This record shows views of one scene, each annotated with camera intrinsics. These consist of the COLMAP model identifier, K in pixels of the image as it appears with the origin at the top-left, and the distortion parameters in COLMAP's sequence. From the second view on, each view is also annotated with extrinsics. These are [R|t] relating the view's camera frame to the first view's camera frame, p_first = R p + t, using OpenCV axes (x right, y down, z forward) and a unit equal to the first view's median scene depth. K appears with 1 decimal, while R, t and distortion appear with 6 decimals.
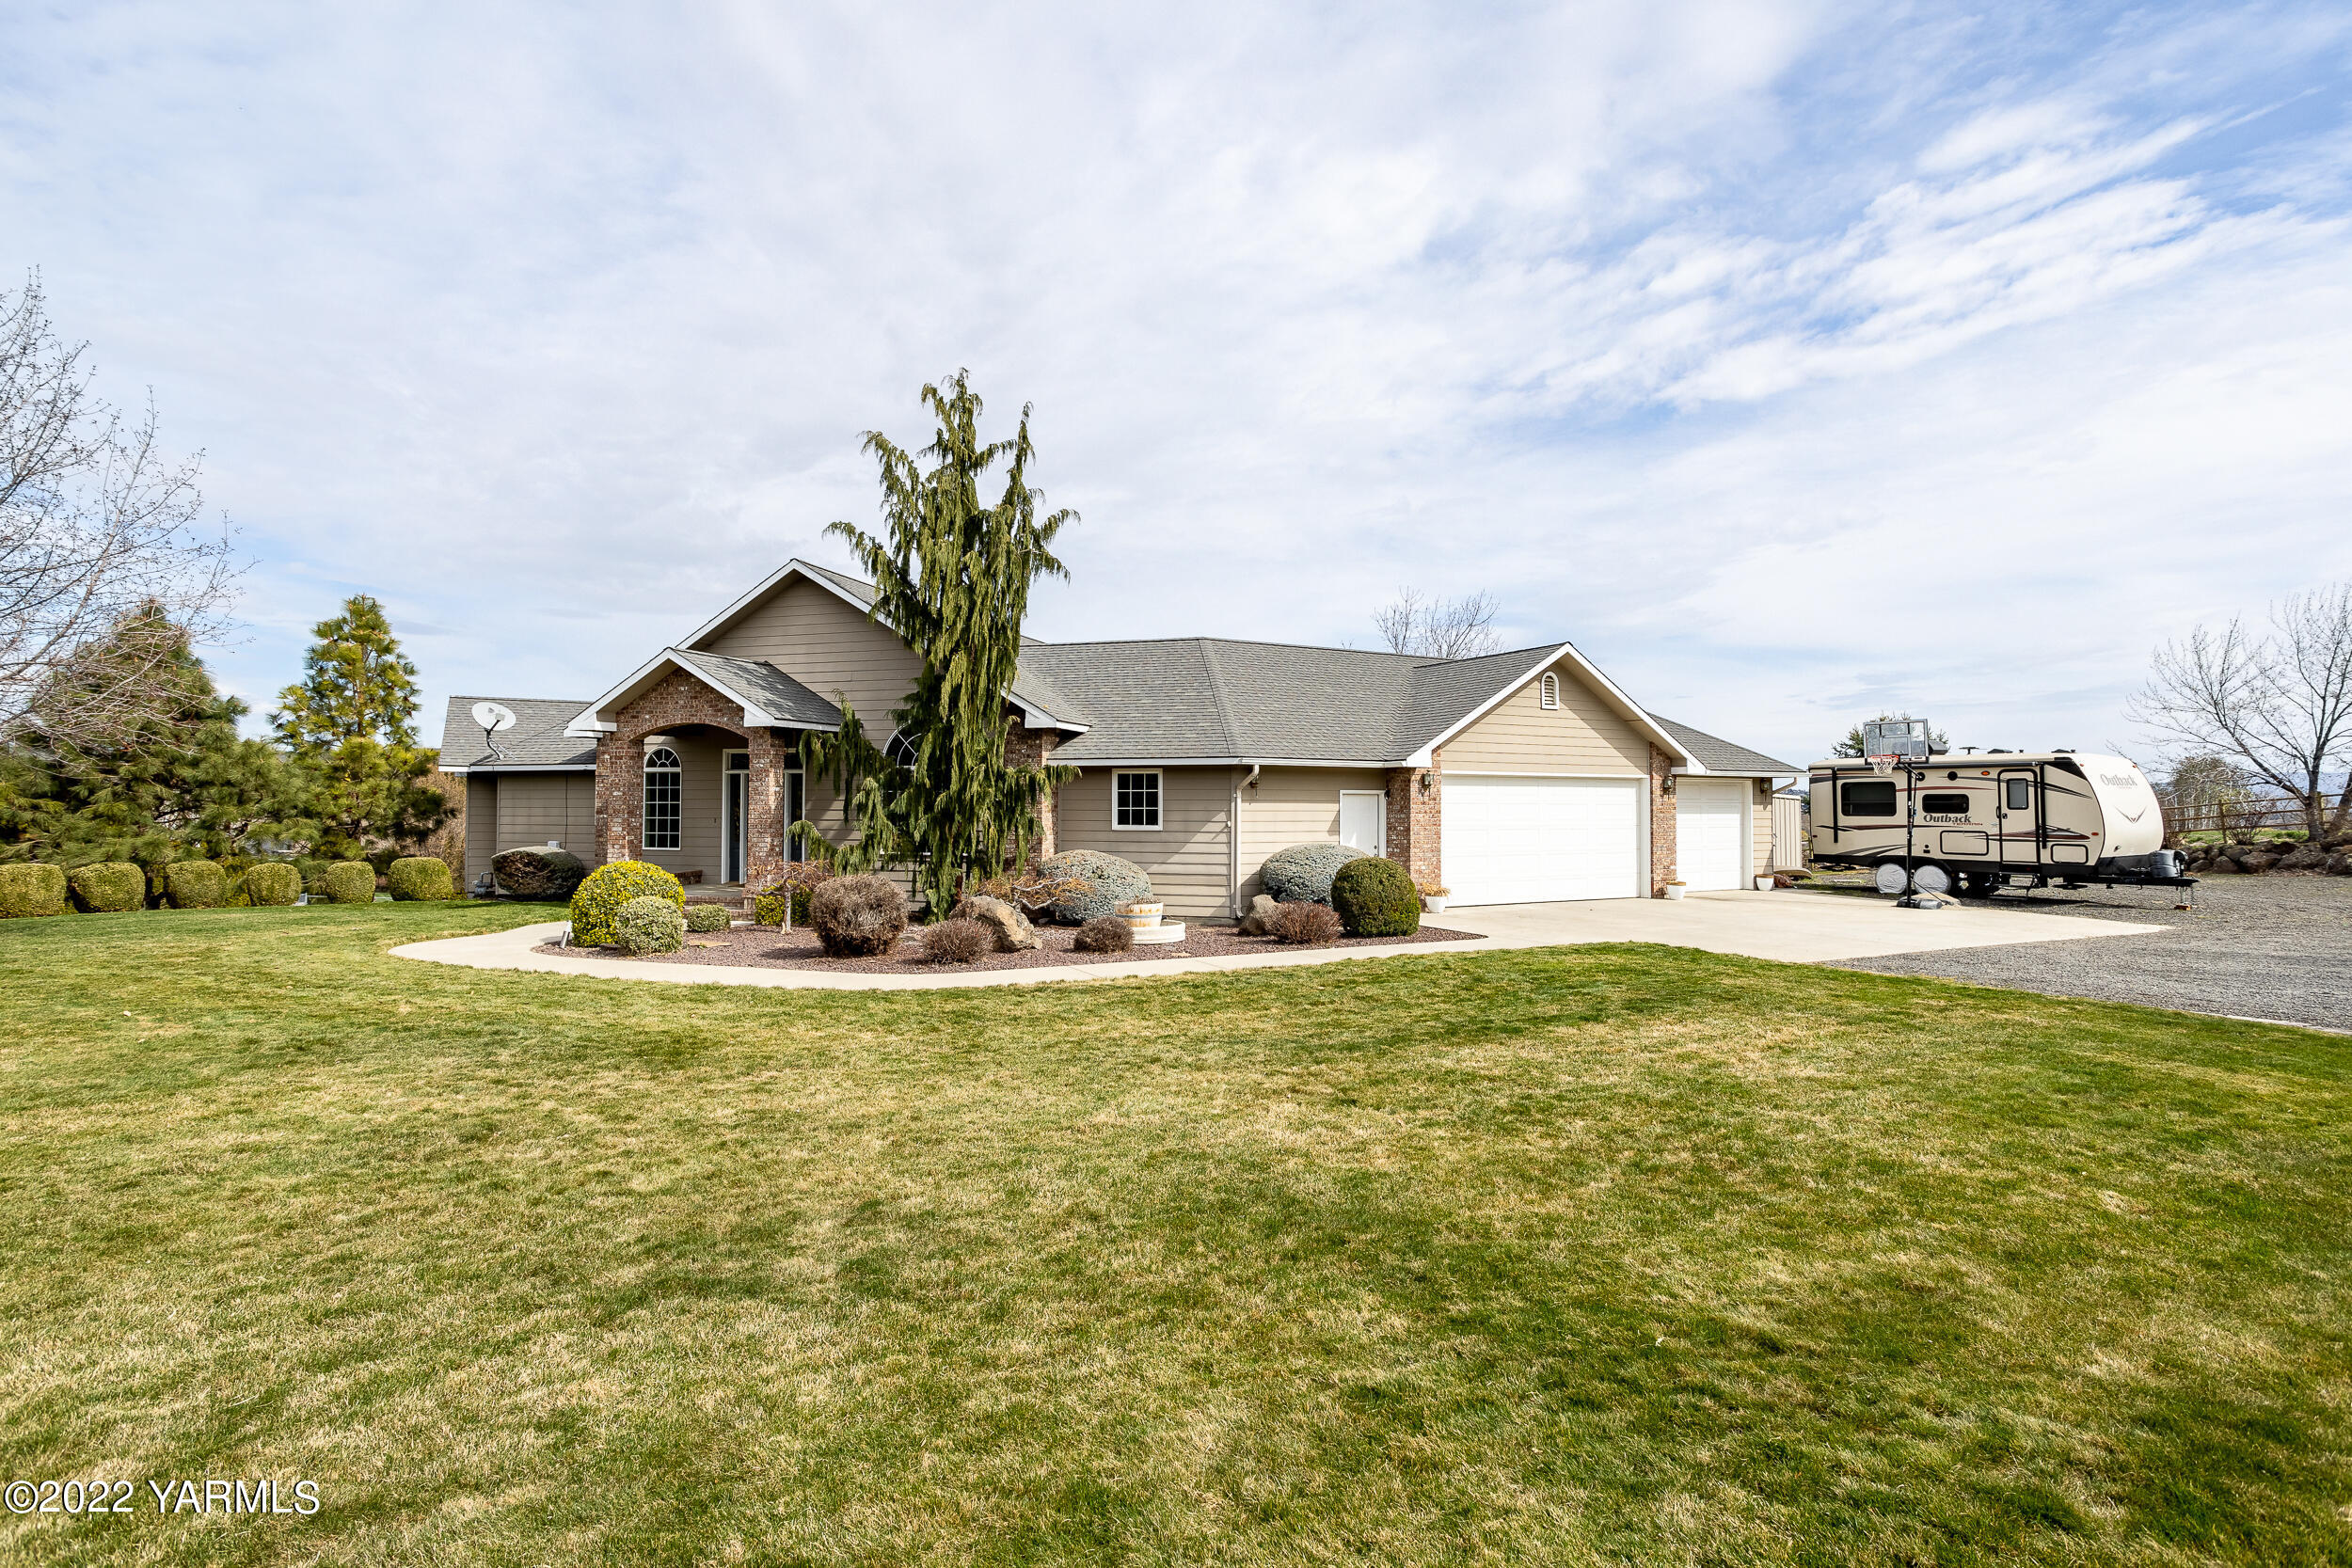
lens RADIAL K [[1156.7, 0, 1191.8], [0, 1156.7, 778.3], [0, 0, 1]] dist [-0.011992, 0.003634]
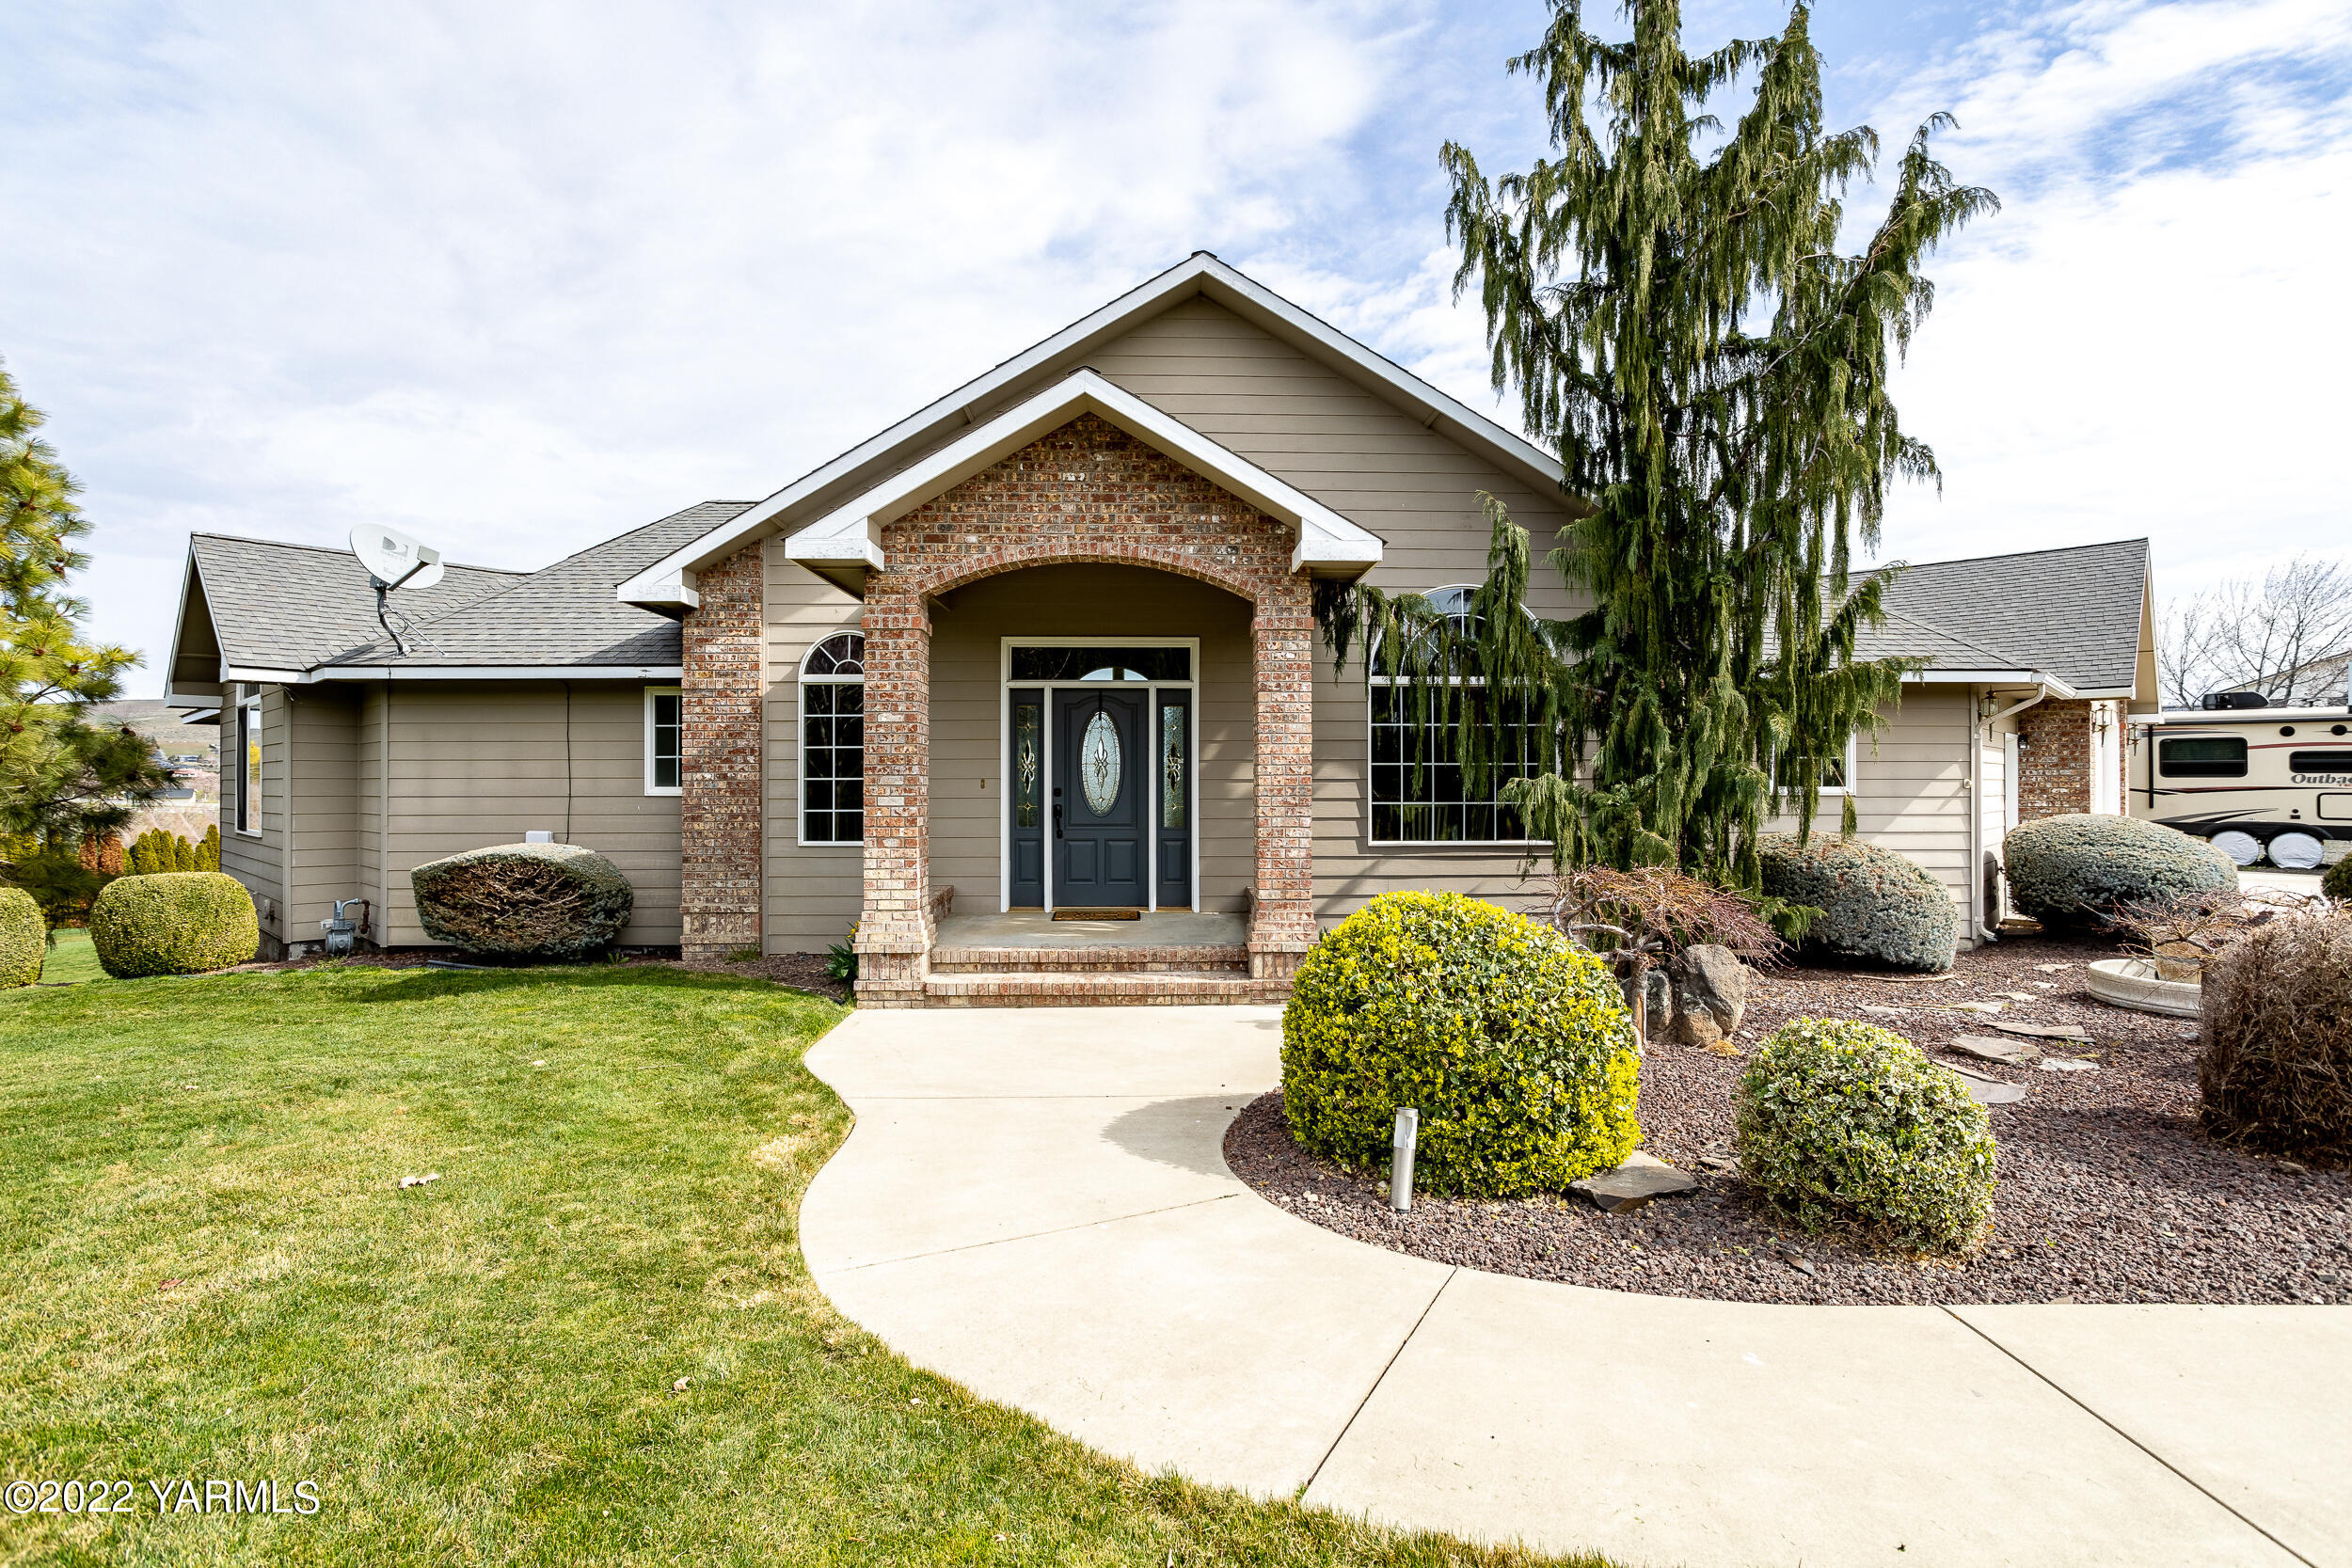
lens RADIAL K [[1156.7, 0, 1188.9], [0, 1156.7, 762.3], [0, 0, 1]] dist [-0.011992, 0.003634]
pose [[0.952797, 0.002220, 0.303599, -0.444027], [-0.003695, 0.999984, 0.004283, 0.023493], [-0.303584, -0.005203, 0.952790, 0.472139]]
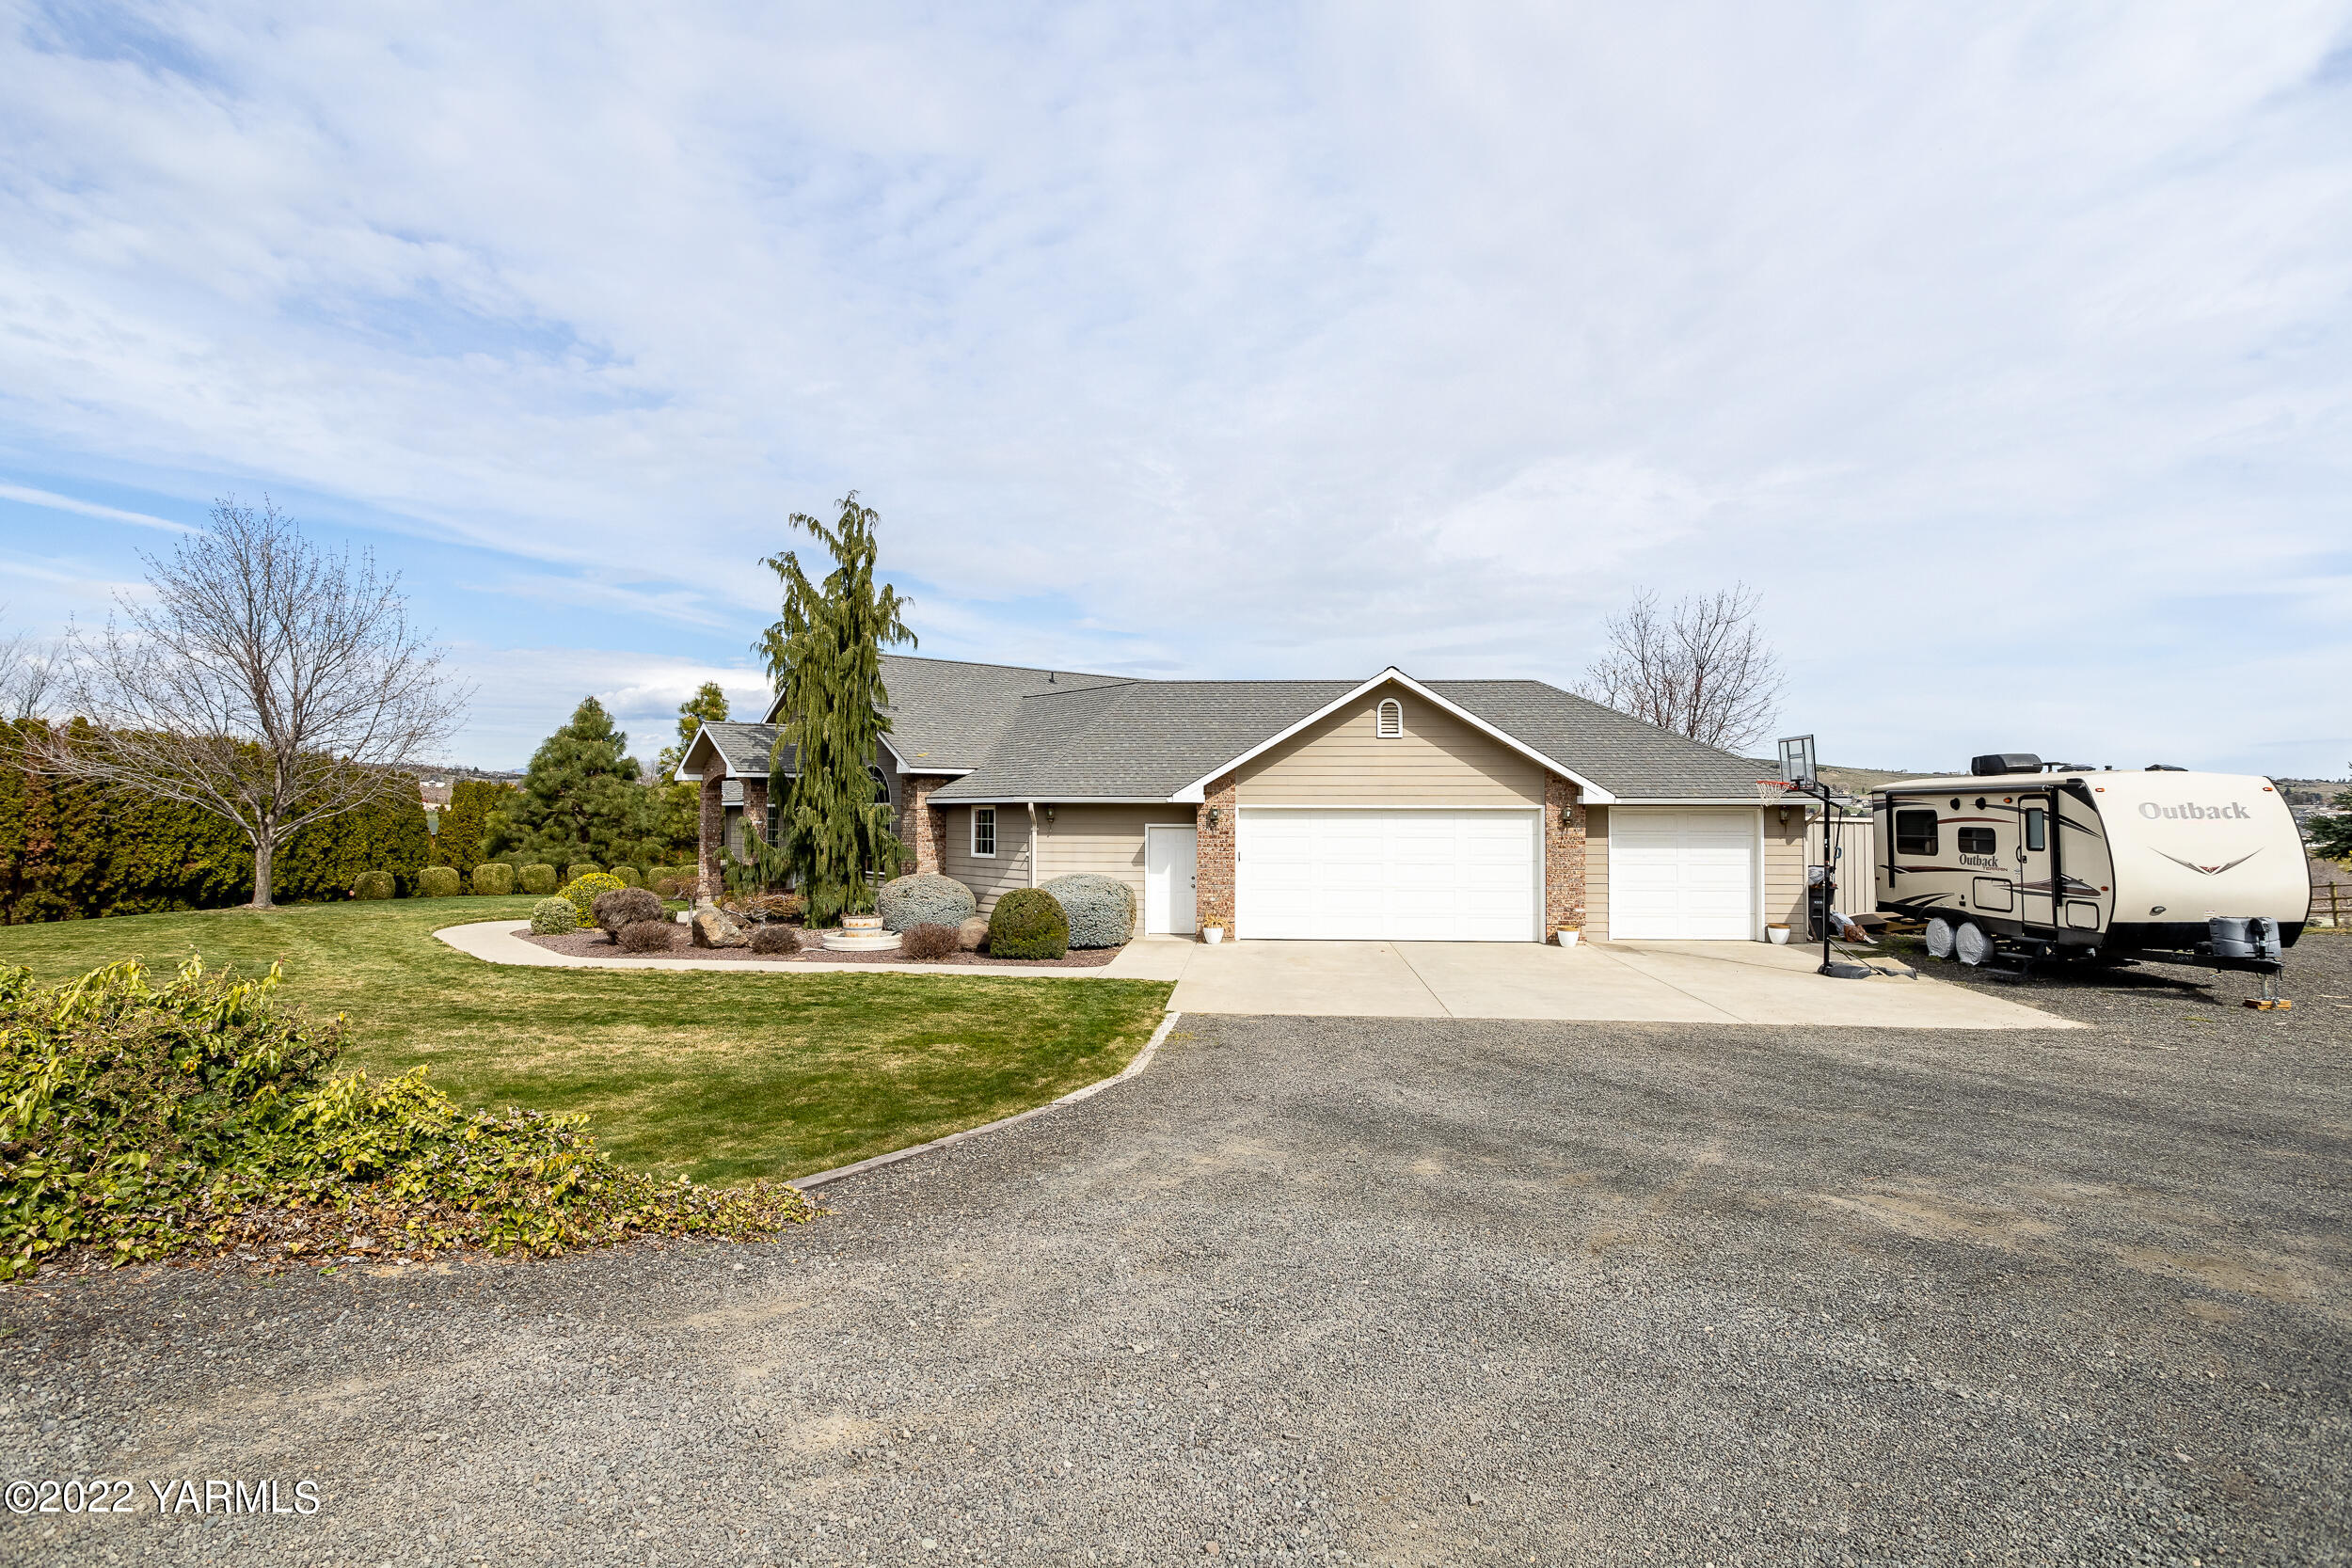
lens RADIAL K [[1156.7, 0, 1152.9], [0, 1156.7, 793.0], [0, 0, 1]] dist [-0.011992, 0.003634]
pose [[0.839890, -0.010489, -0.542656, 0.654980], [0.013357, 0.999910, 0.001345, -0.017958], [0.542593, -0.008378, 0.839954, 0.094721]]
